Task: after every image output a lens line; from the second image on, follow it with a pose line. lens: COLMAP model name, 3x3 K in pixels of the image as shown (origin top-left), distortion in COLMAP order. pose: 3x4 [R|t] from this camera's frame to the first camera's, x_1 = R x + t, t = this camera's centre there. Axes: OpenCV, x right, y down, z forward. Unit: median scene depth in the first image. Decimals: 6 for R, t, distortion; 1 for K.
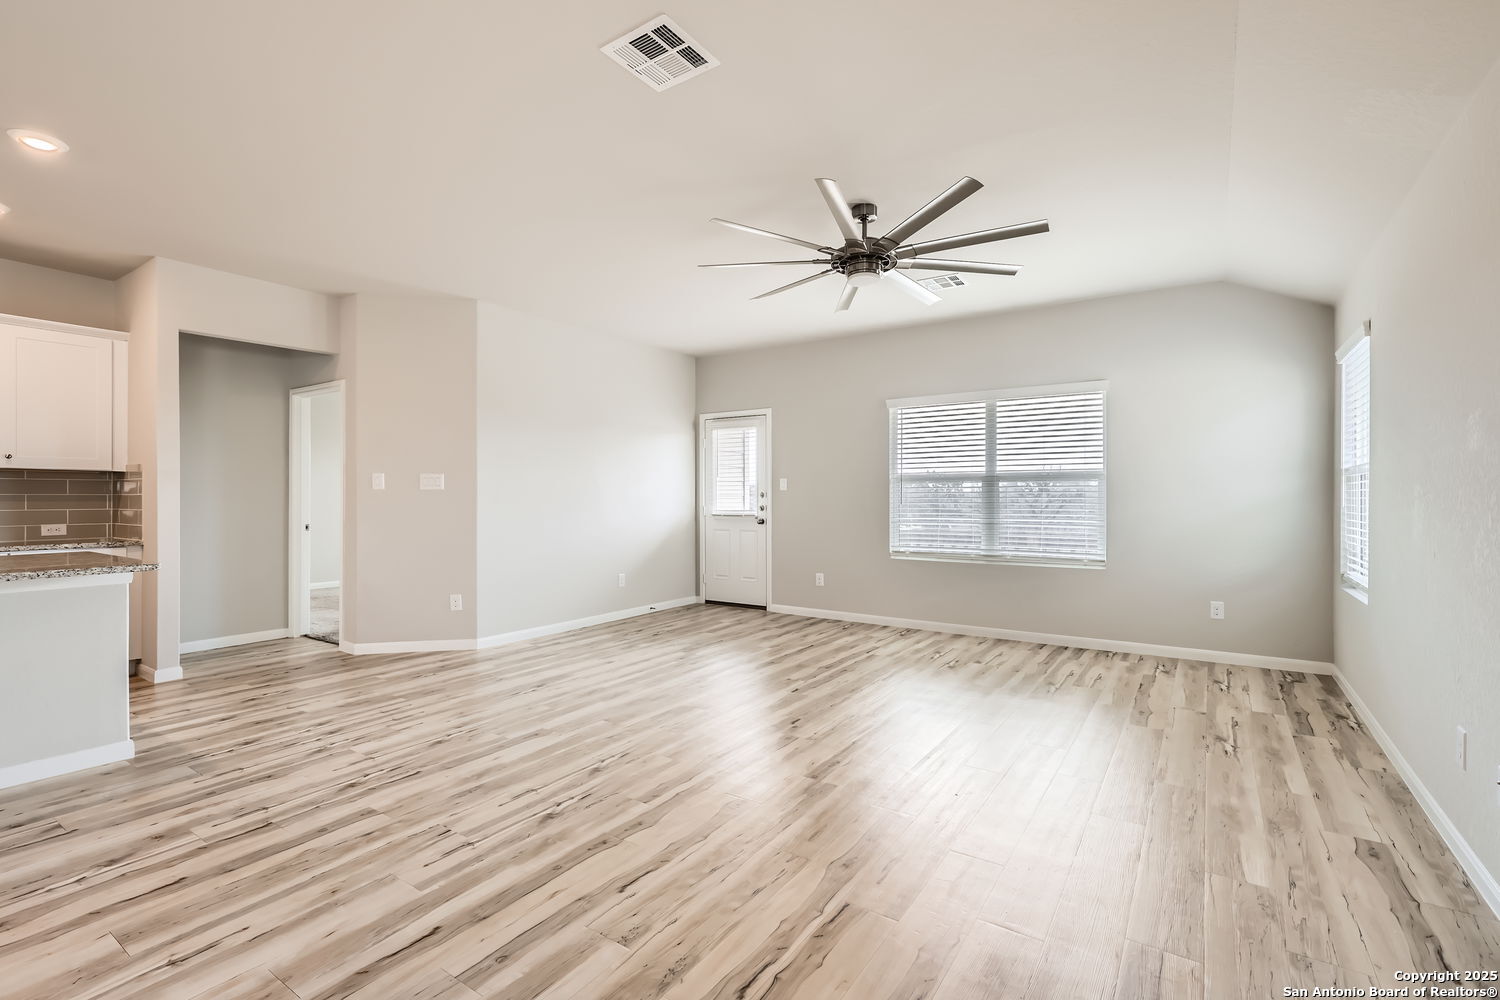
lens RADIAL K [[674.7, 0, 750.0], [0, 674.7, 500.0], [0, 0, 1]] dist [0.001628, -0.000267]
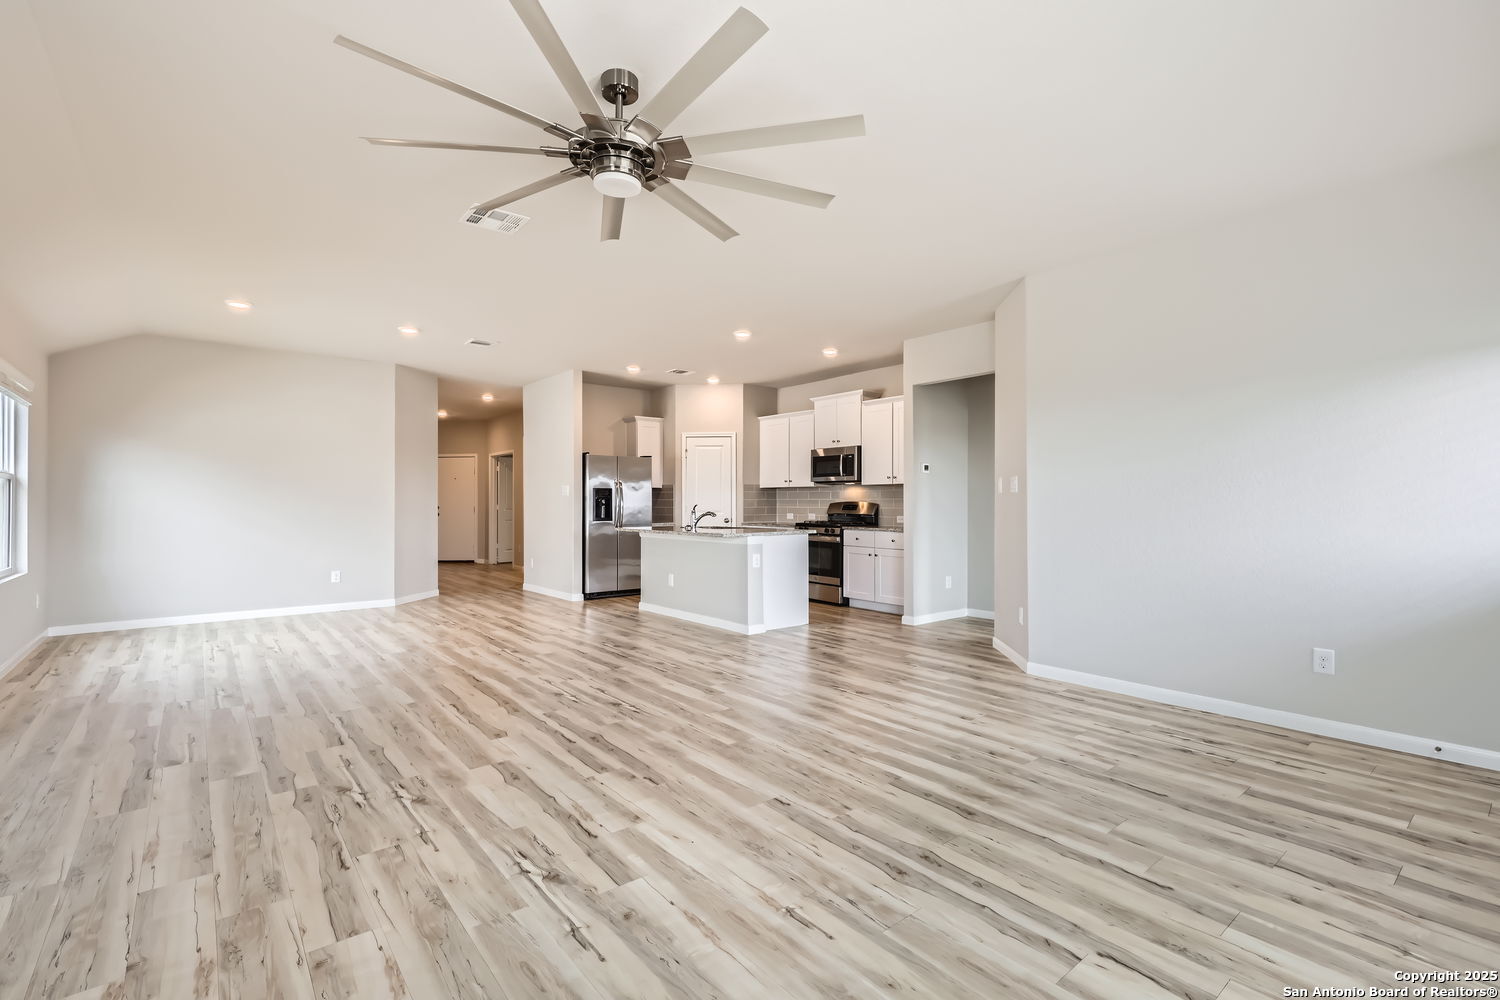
lens RADIAL K [[673.3, 0, 753.9], [0, 673.3, 500.5], [0, 0, 1]] dist [0.004913, -0.000744]
pose [[-0.280606, -0.000501, -0.959823, 0.547697], [-0.005433, 0.999985, 0.001066, -0.003272], [0.959808, 0.005514, -0.280605, 0.917570]]
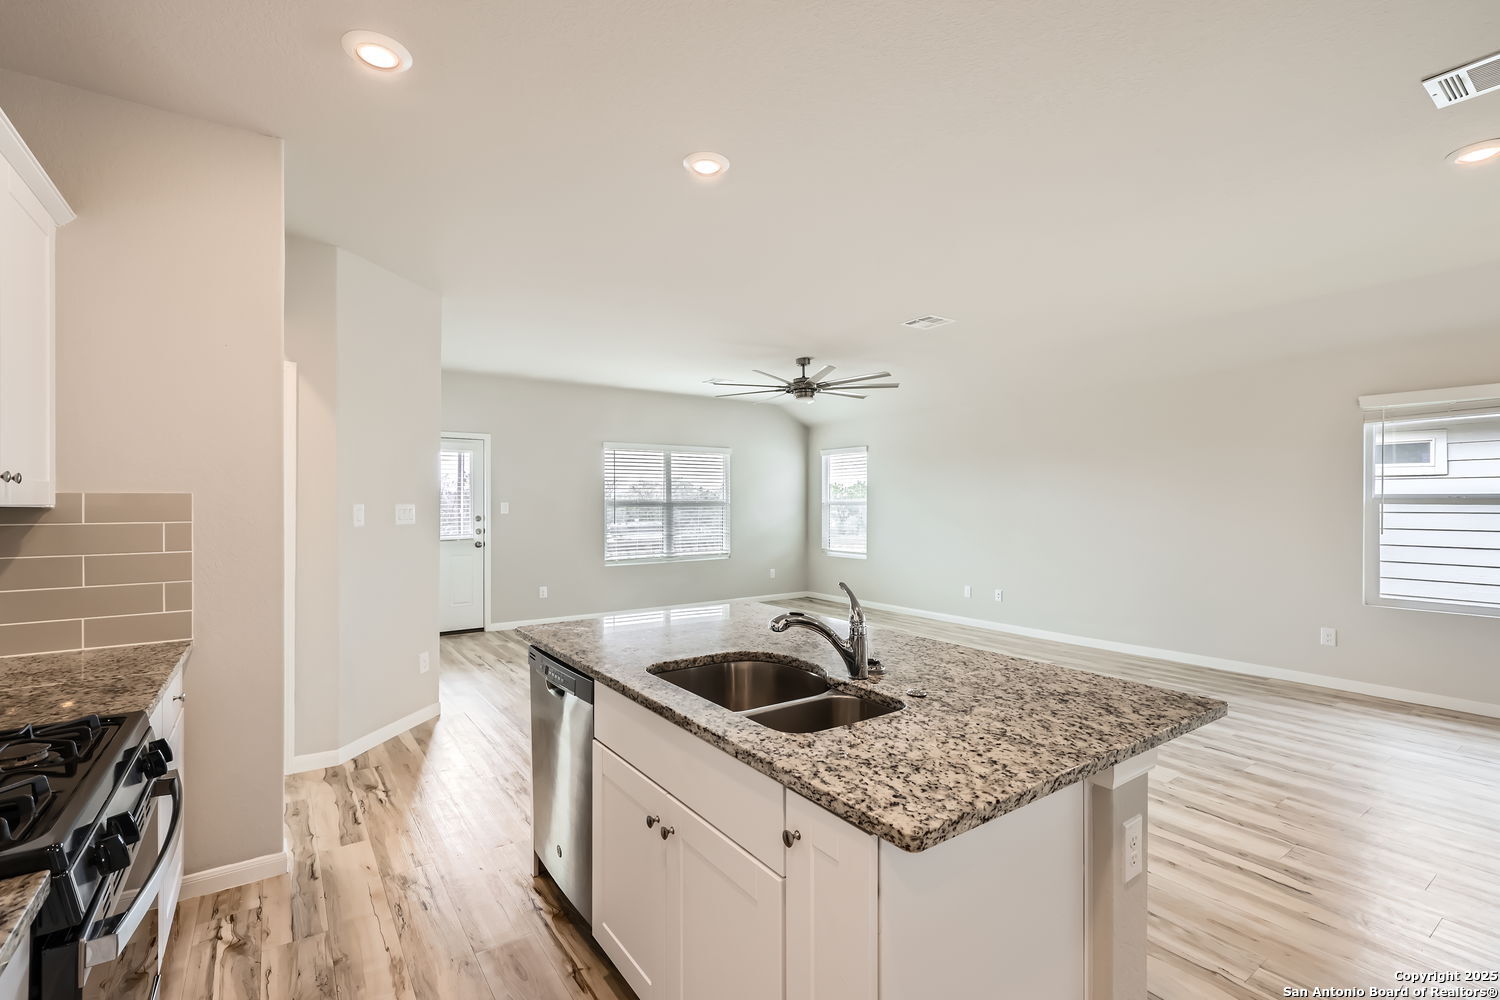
lens RADIAL K [[673.3, 0, 753.9], [0, 673.3, 500.5], [0, 0, 1]] dist [0.004913, -0.000744]
pose [[0.349869, 0.001471, 0.936798, -1.067777], [0.007468, 0.999963, -0.004359, -0.036624], [-0.936769, 0.008521, 0.349845, 0.346883]]
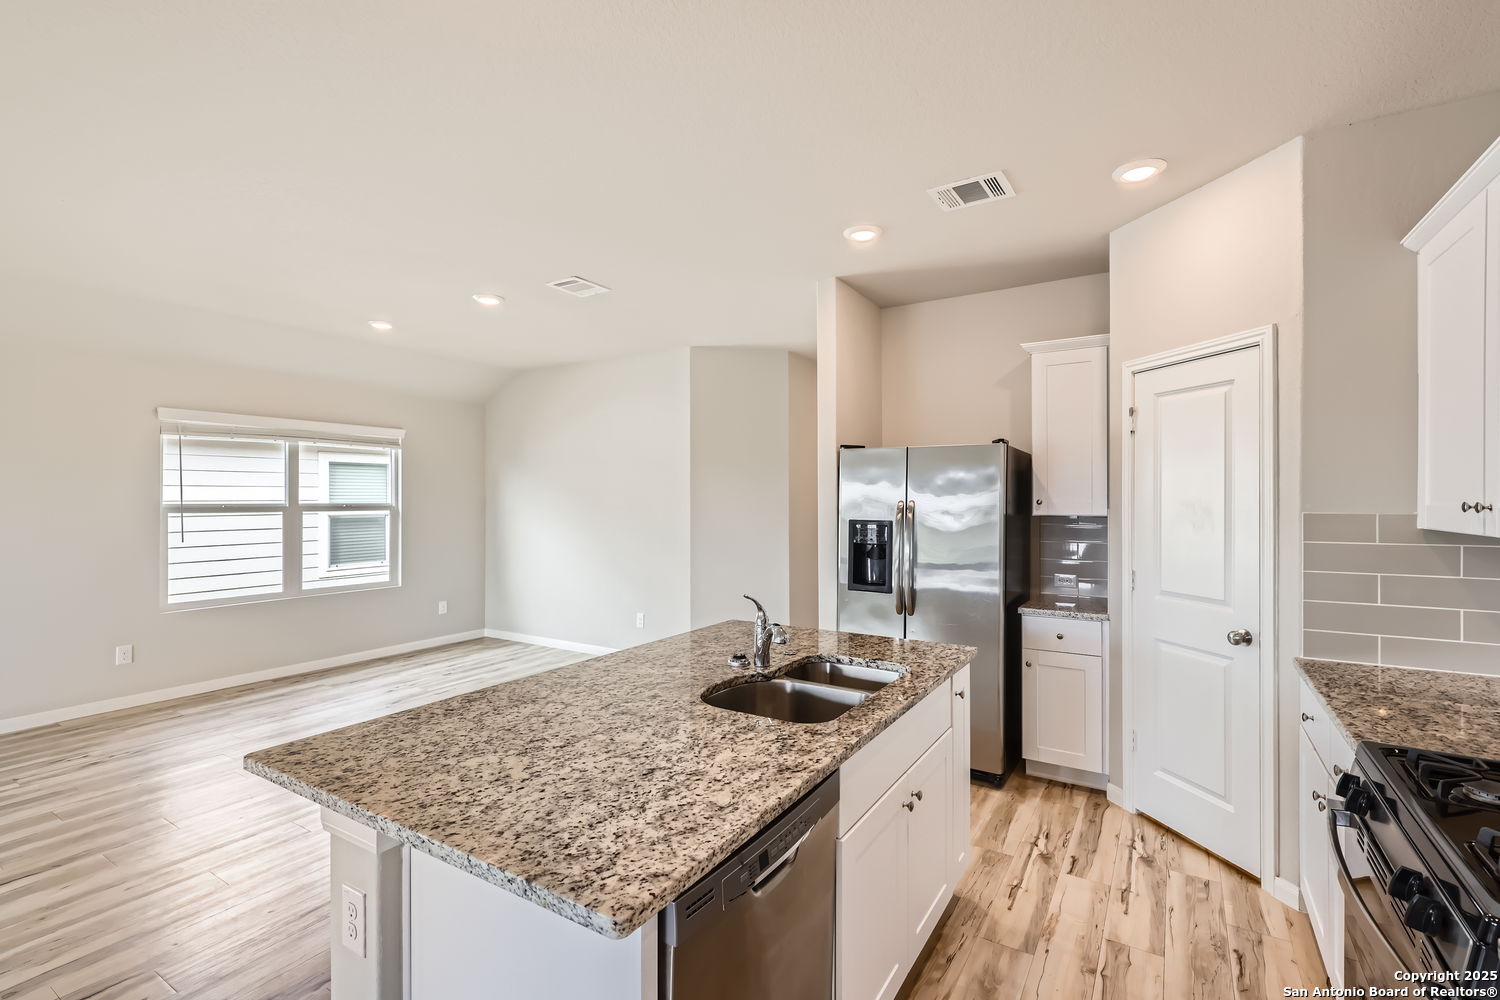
lens RADIAL K [[673.3, 0, 753.9], [0, 673.3, 500.5], [0, 0, 1]] dist [0.004913, -0.000744]
pose [[-0.999183, 0.002291, -0.040355, -0.695397], [0.001841, 0.999936, 0.011181, -0.057578], [0.040378, 0.011097, -0.999123, 0.856440]]
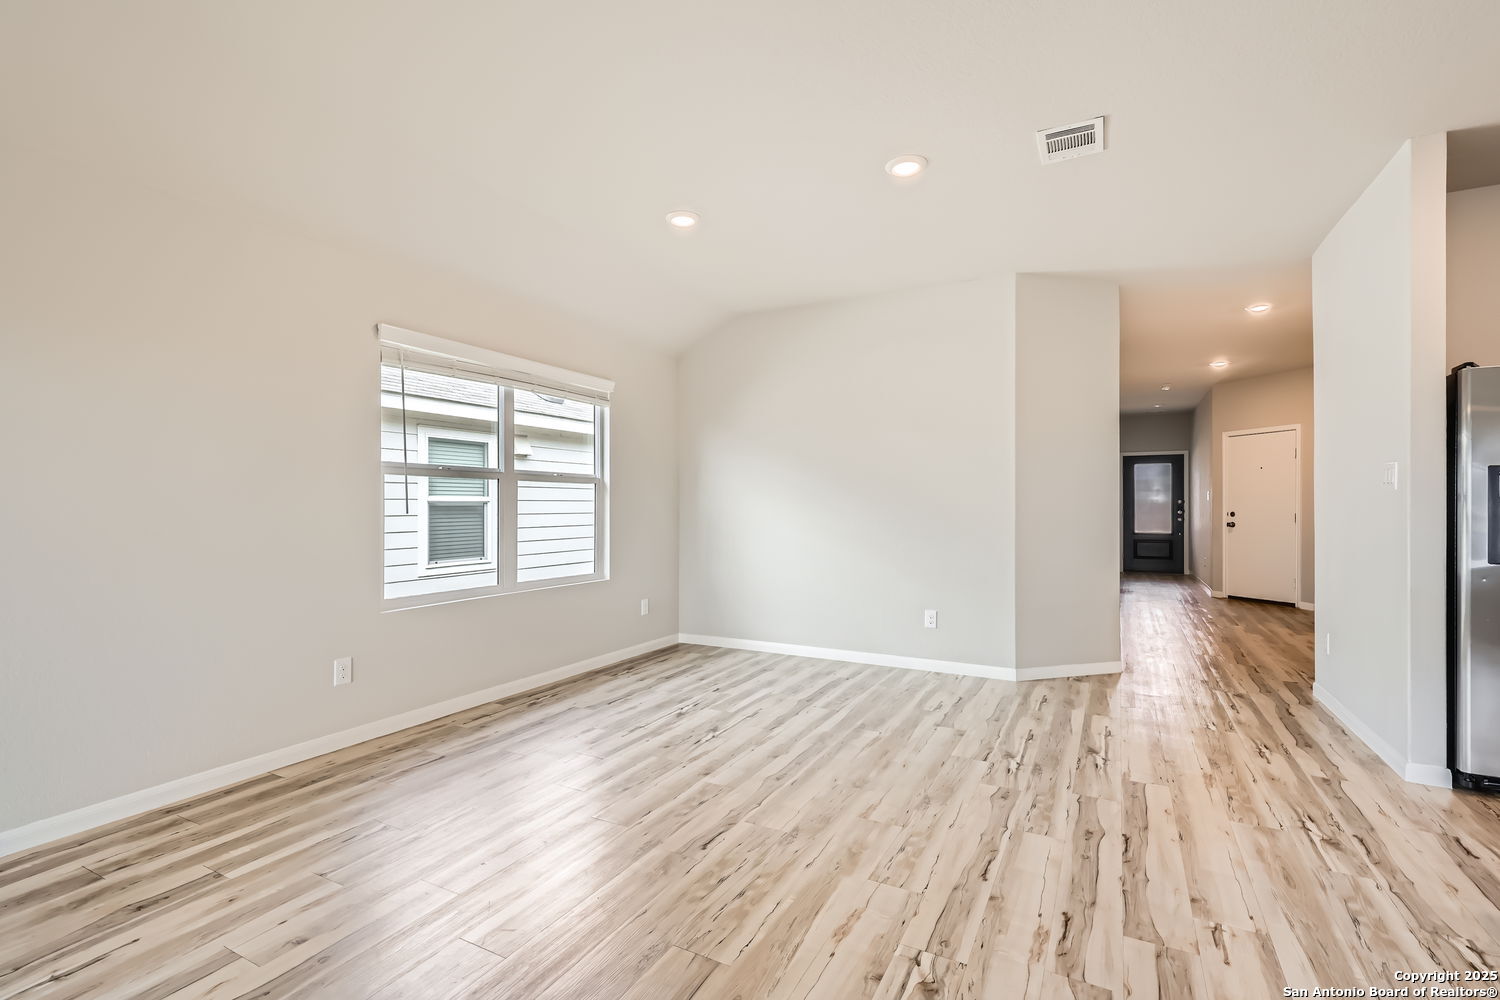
lens RADIAL K [[680.6, 0, 748.0], [0, 680.6, 503.0], [0, 0, 1]] dist [0.005819, -0.000273]
pose [[-0.994859, 0.002443, -0.101240, -0.205715], [0.002150, 0.999993, 0.002996, -0.001742], [0.101247, 0.002762, -0.994858, 0.598701]]
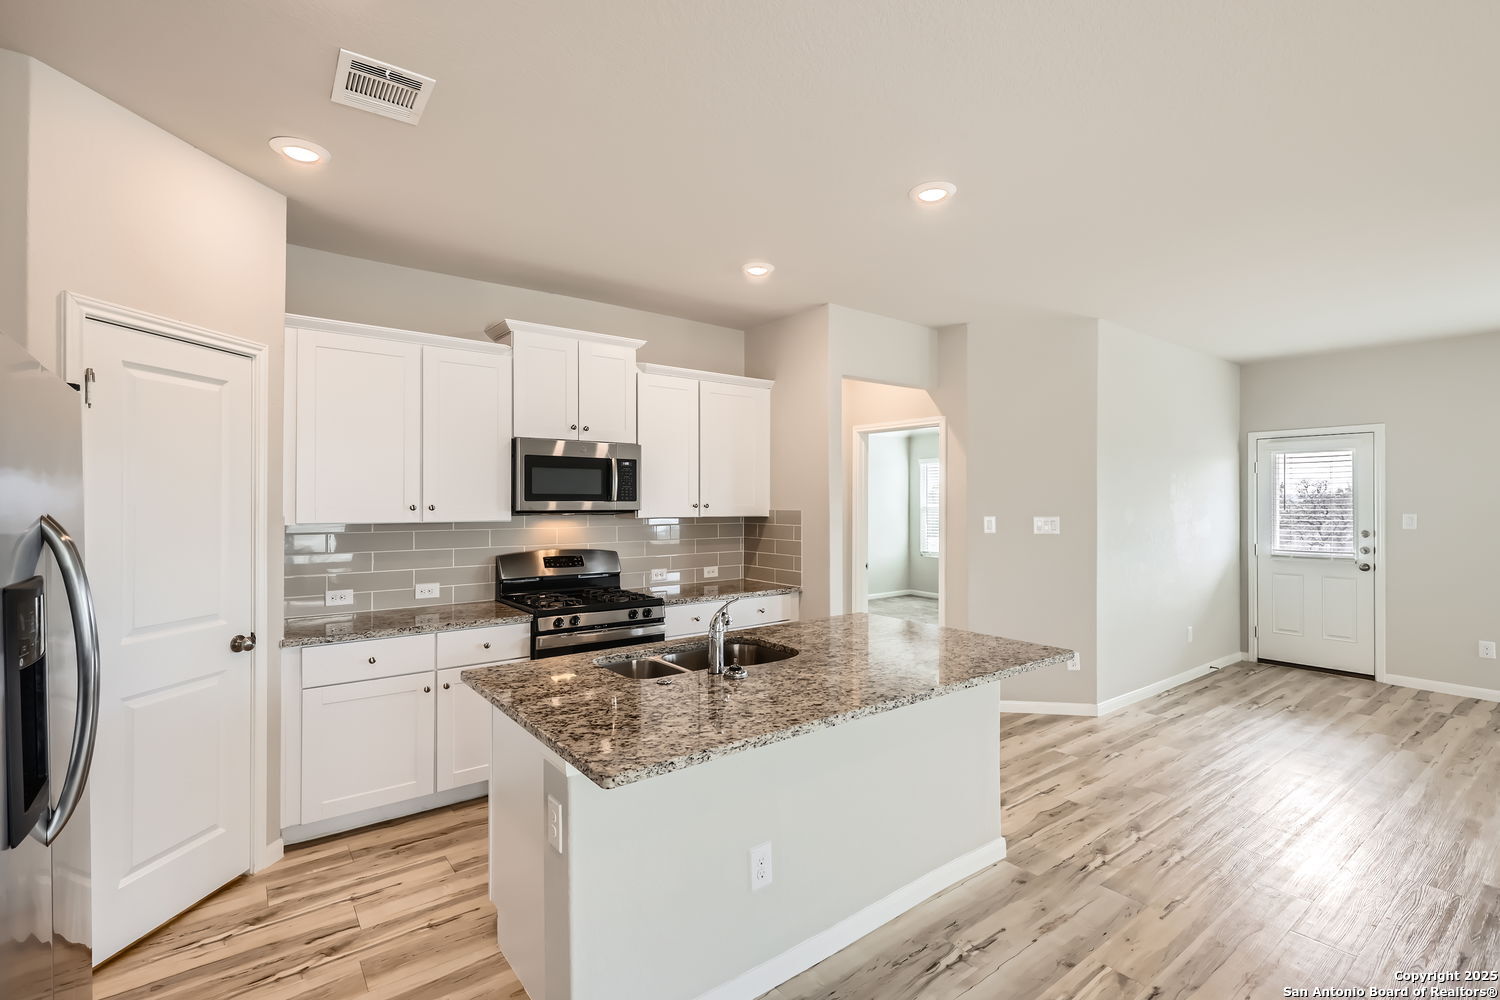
lens RADIAL K [[686.4, 0, 751.2], [0, 686.4, 496.7], [0, 0, 1]] dist [0.004374, 0.000270]
pose [[0.948788, -0.000545, -0.315914, -0.556917], [-0.003166, 0.999932, -0.011234, -0.053646], [0.315898, 0.011659, 0.948721, 0.005825]]
